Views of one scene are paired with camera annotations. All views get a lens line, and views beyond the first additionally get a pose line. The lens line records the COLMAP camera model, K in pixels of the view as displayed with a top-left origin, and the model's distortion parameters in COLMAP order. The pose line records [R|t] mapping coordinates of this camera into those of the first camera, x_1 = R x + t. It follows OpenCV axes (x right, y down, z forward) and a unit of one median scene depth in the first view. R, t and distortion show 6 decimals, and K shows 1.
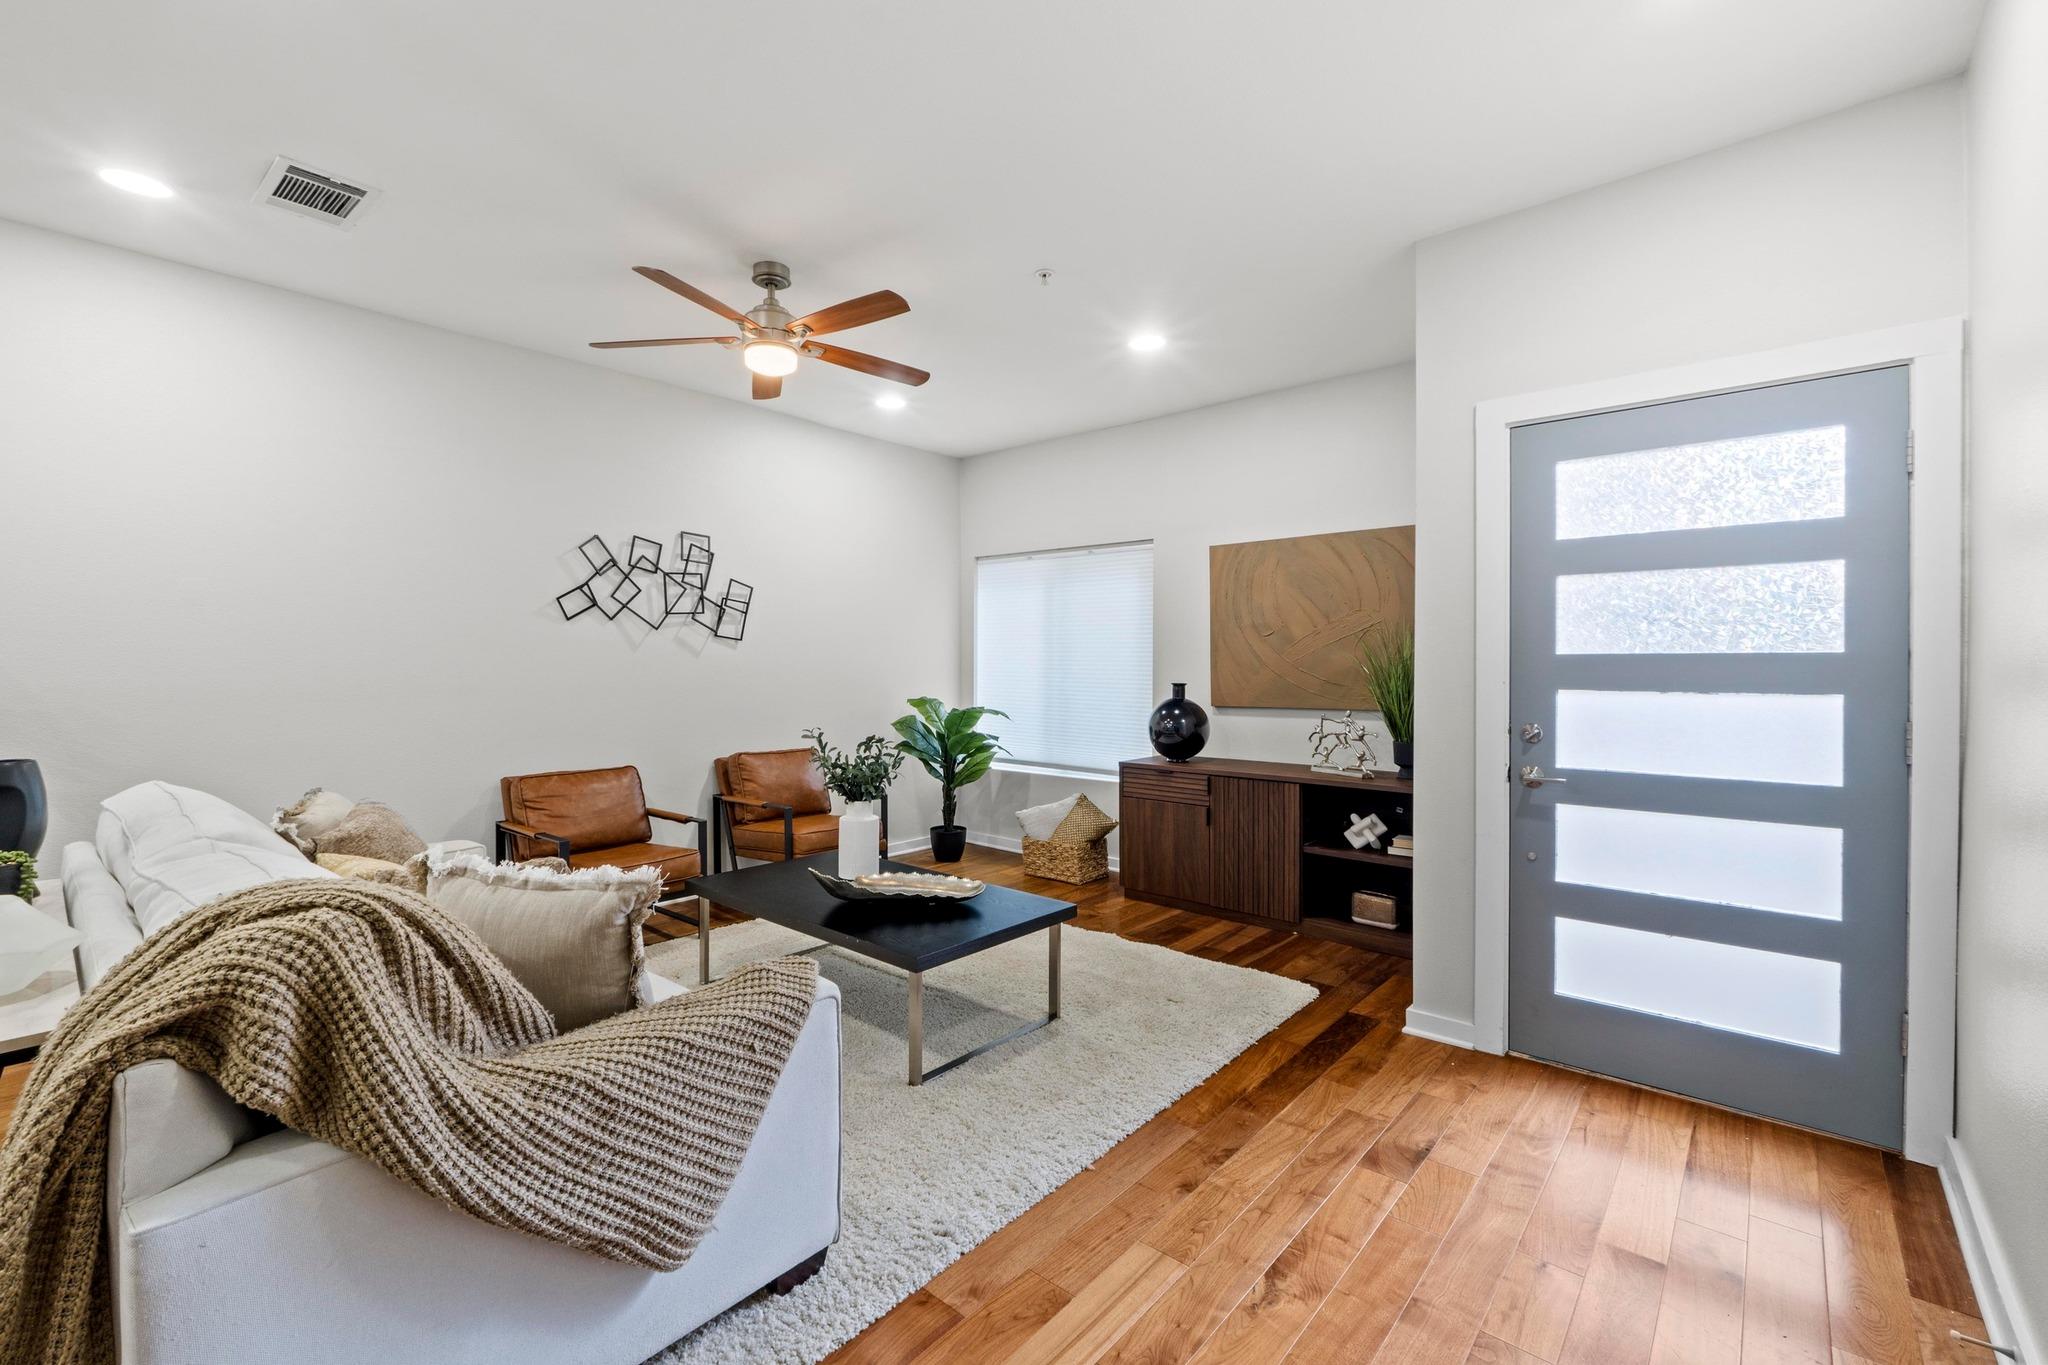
lens RADIAL K [[879.2, 0, 1018.3], [0, 879.2, 682.5], [0, 0, 1]] dist [-0.006893, -0.000160]
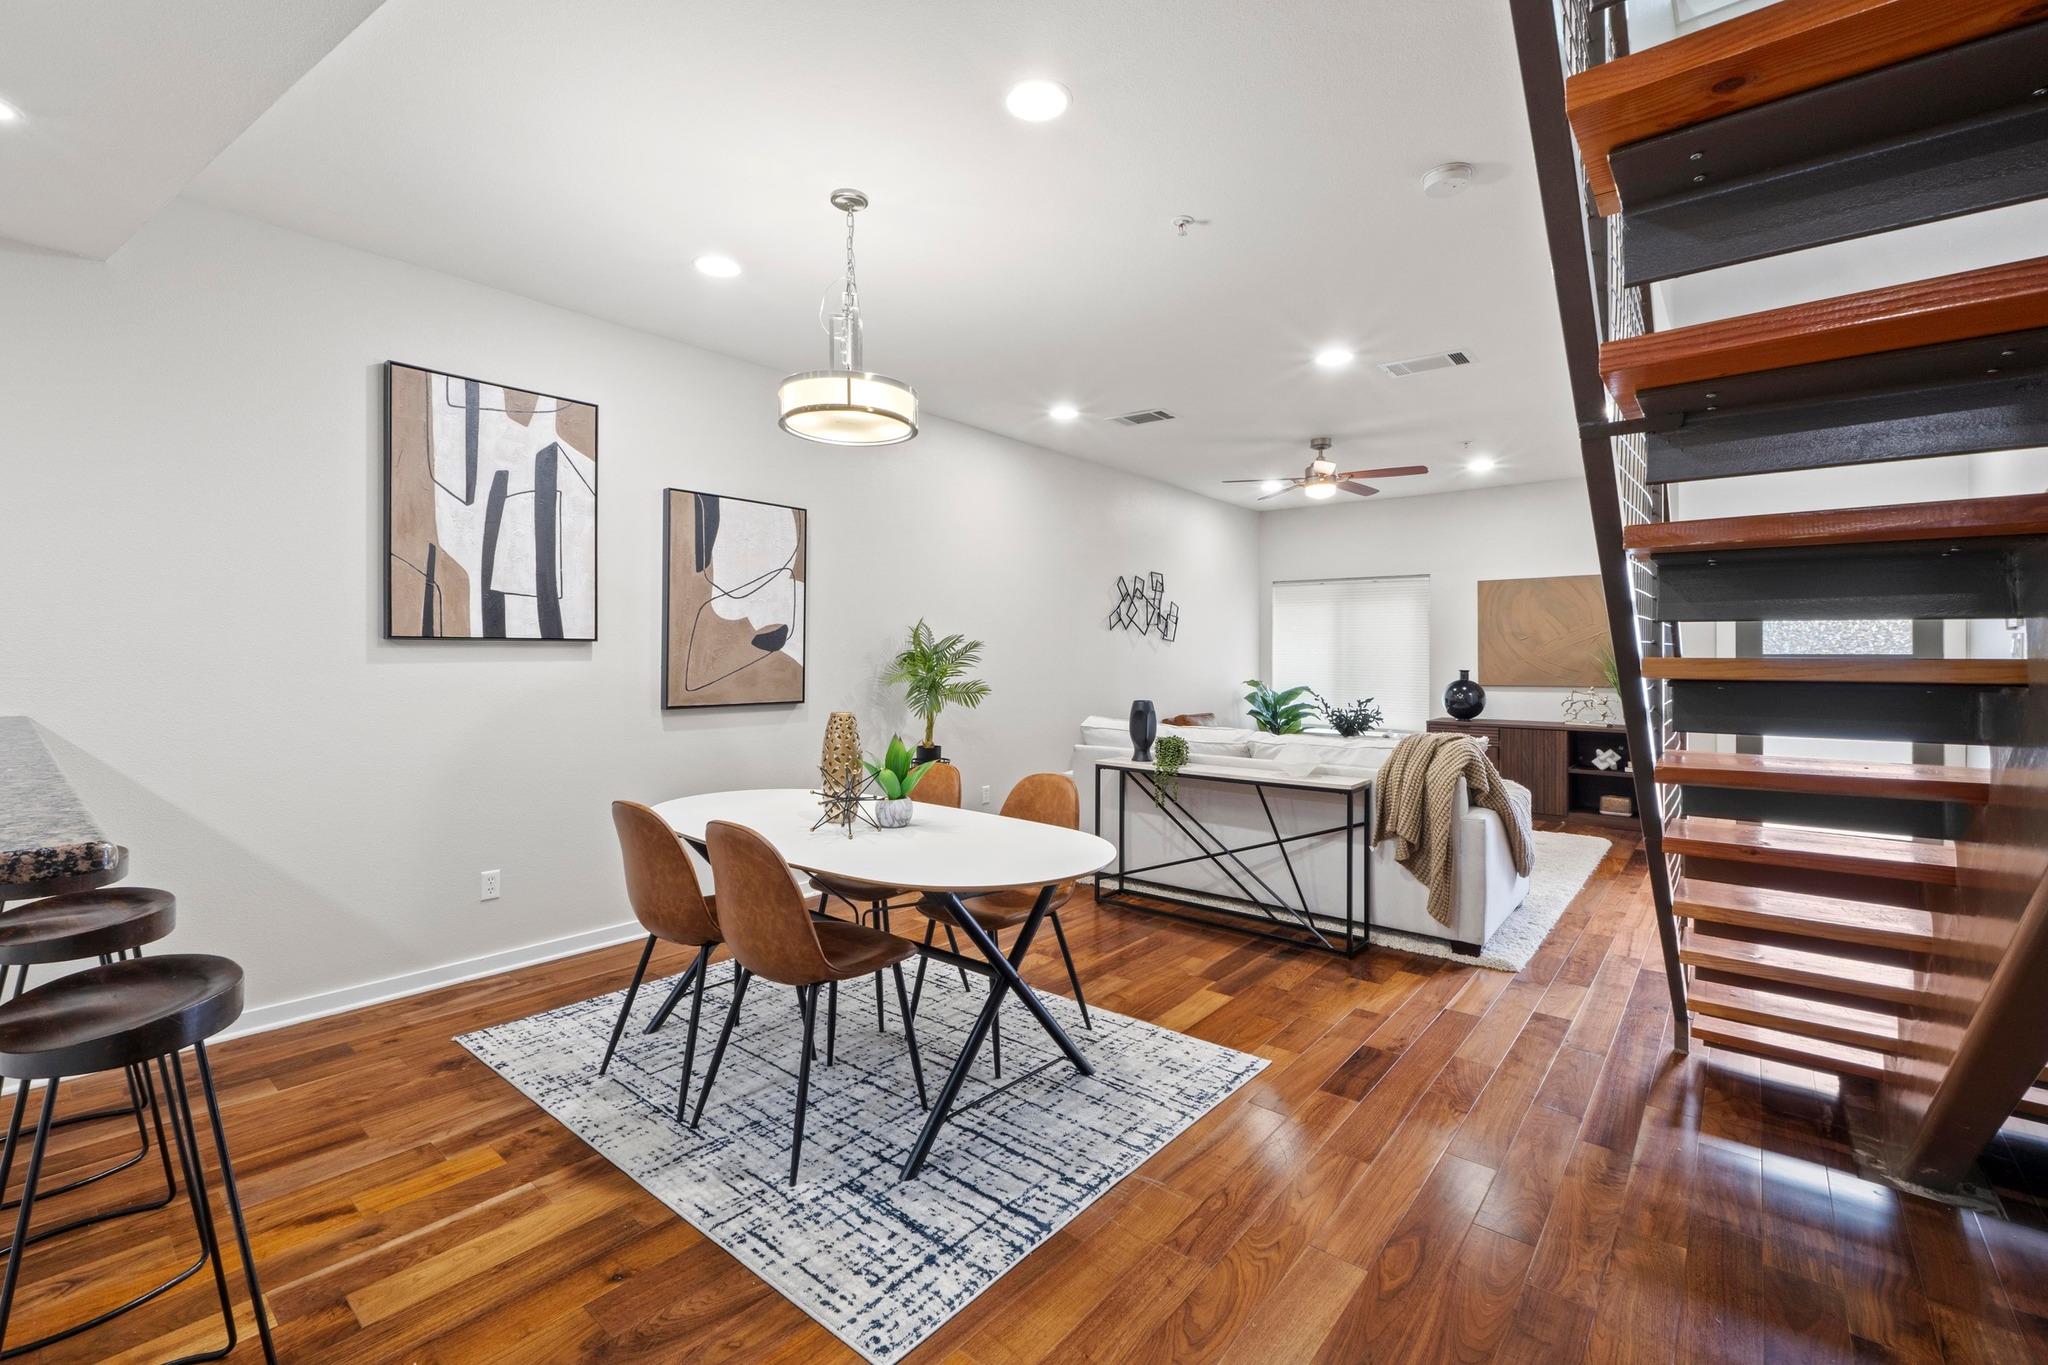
lens RADIAL K [[879.2, 0, 1019.6], [0, 879.2, 657.9], [0, 0, 1]] dist [-0.006893, -0.000160]
pose [[0.999880, 0.002287, 0.015303, -0.695485], [-0.002007, 0.999830, -0.018304, 0.010452], [-0.015343, 0.018271, 0.999715, -0.601003]]
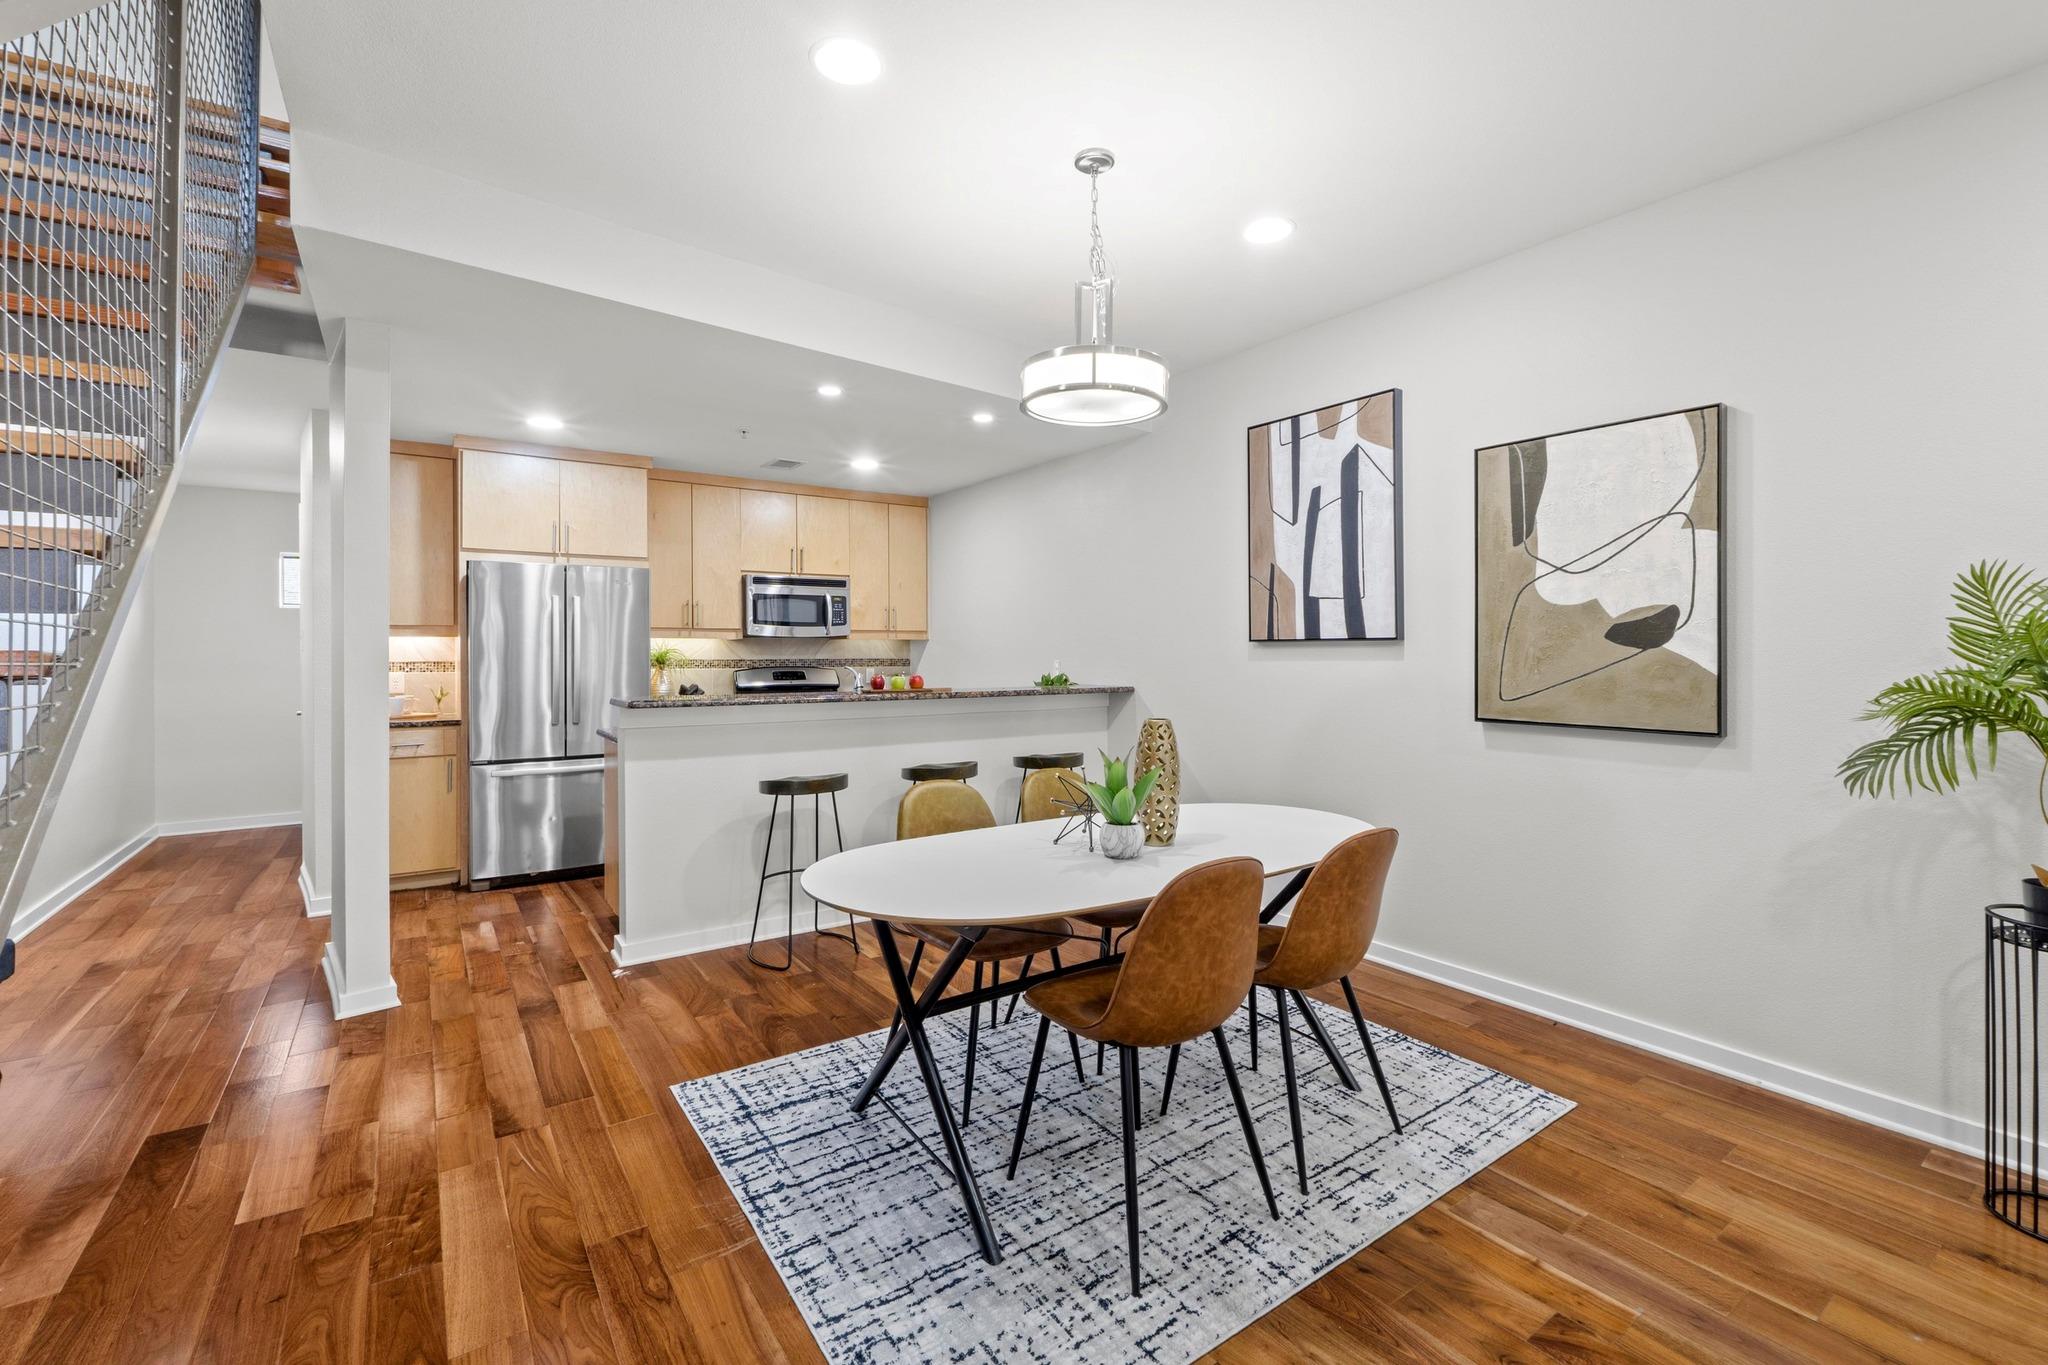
lens RADIAL K [[879.2, 0, 1022.8], [0, 879.2, 655.8], [0, 0, 1]] dist [-0.006893, -0.000160]
pose [[-0.244183, 0.002035, -0.969727, -0.220188], [-0.022123, 0.999726, 0.007669, -0.005053], [0.969477, 0.023326, -0.244071, 0.146610]]
